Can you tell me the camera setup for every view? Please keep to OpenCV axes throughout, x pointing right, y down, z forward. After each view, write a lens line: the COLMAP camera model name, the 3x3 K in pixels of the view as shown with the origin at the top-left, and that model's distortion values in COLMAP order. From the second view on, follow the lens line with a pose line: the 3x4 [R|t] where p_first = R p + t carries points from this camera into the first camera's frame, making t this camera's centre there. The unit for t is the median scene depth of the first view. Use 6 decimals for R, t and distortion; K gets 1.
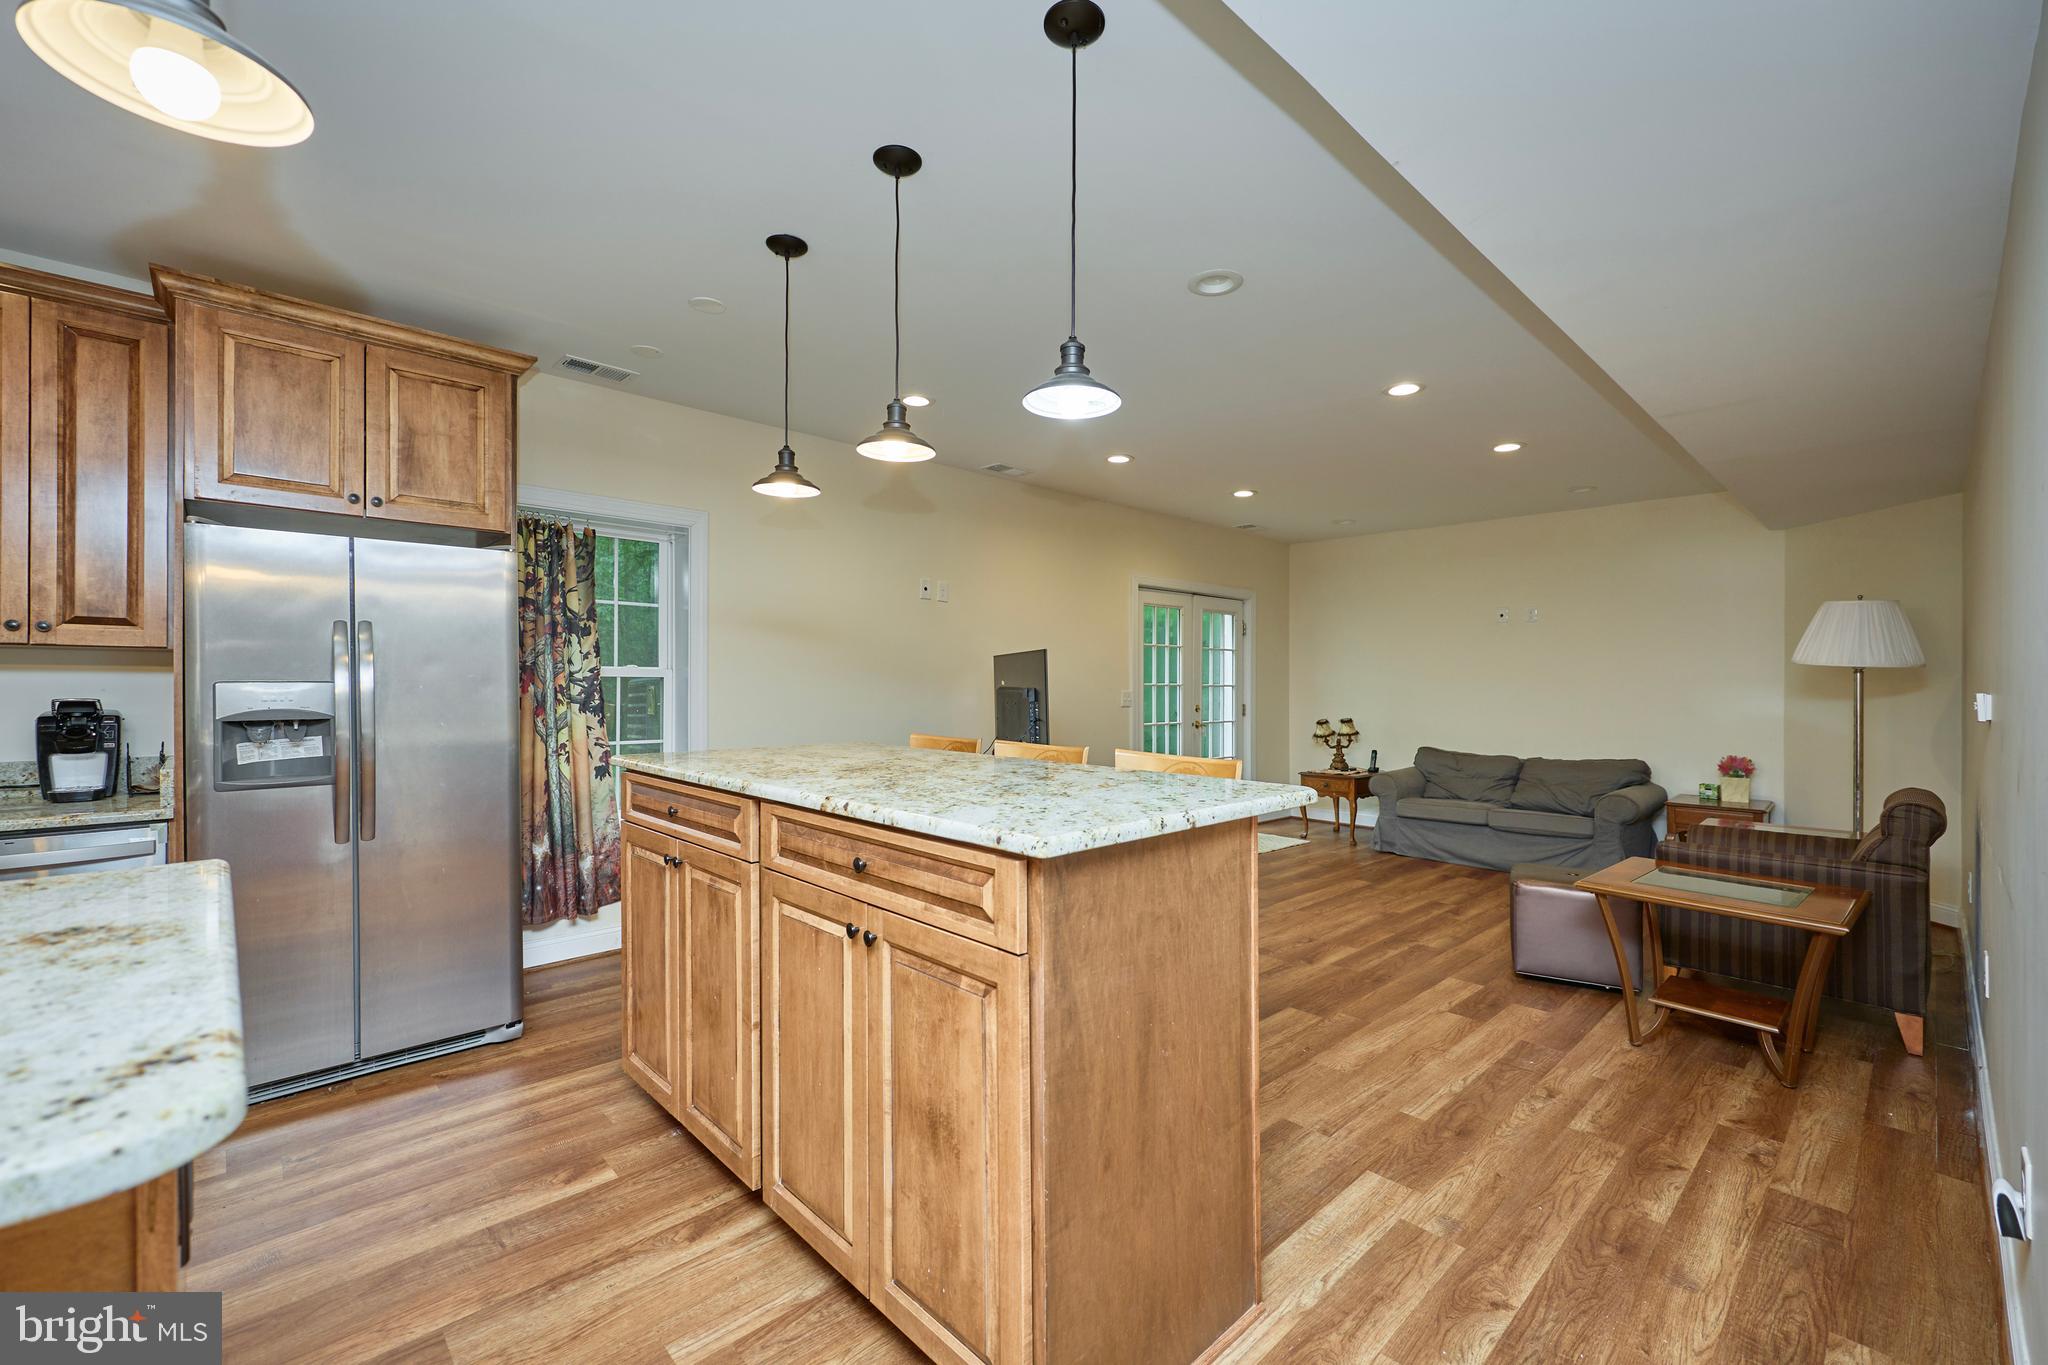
lens RADIAL K [[848.0, 0, 1030.4], [0, 848.0, 685.9], [0, 0, 1]] dist [0.001088, 0.000067]
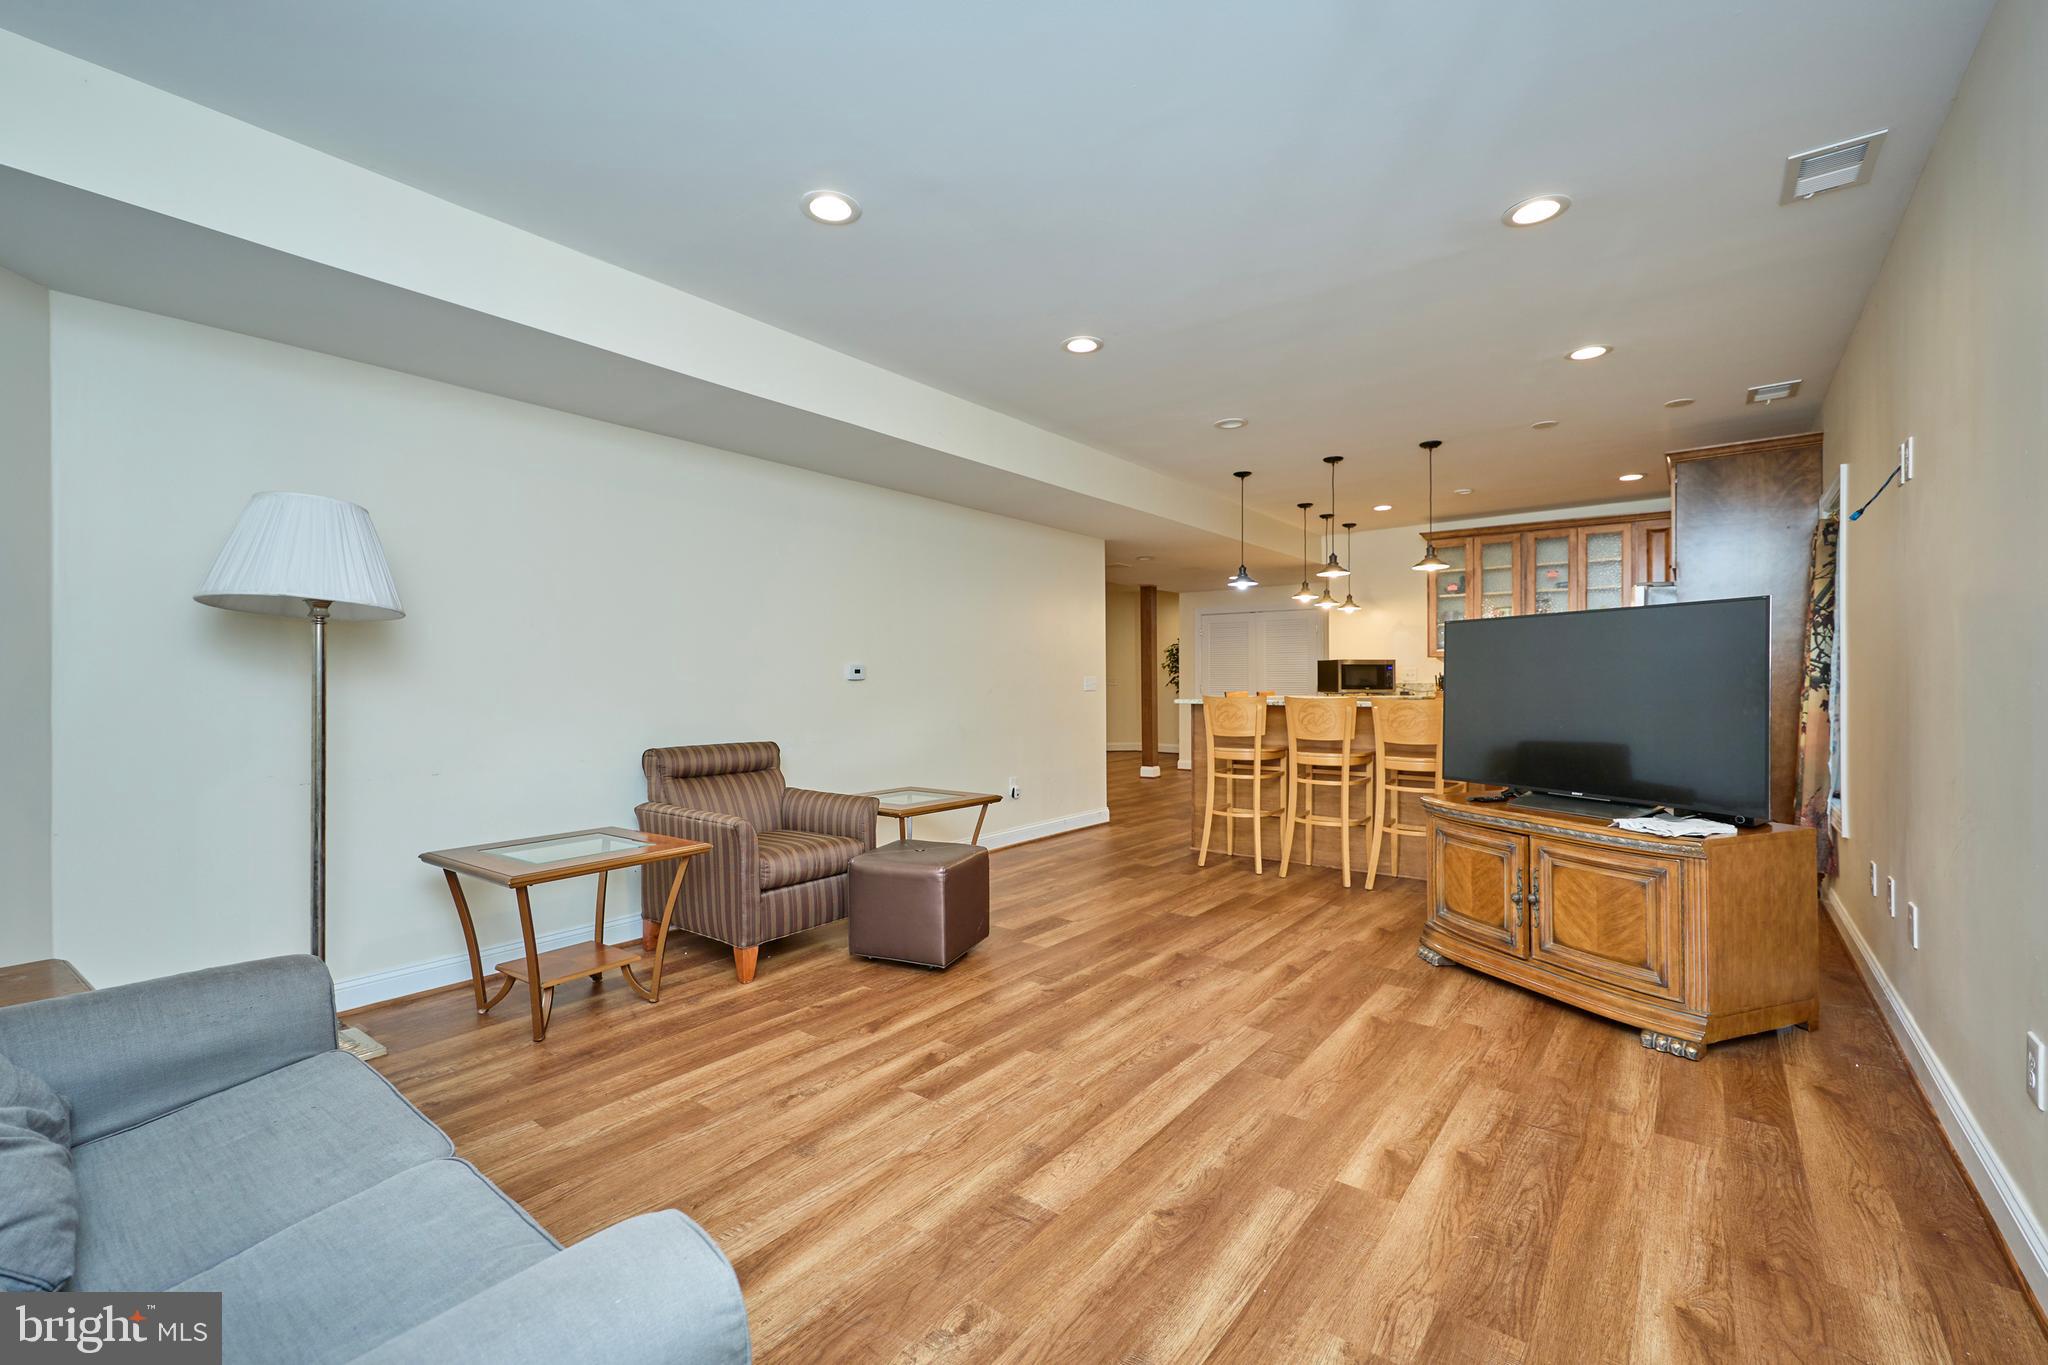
lens RADIAL K [[824.5, 0, 1013.2], [0, 824.5, 675.9], [0, 0, 1]] dist [0.001488, 0.000165]
pose [[-0.992607, -0.001077, -0.121367, 0.623432], [-0.001698, 0.999986, 0.005016, 0.013306], [0.121360, 0.005185, -0.992595, 1.884143]]
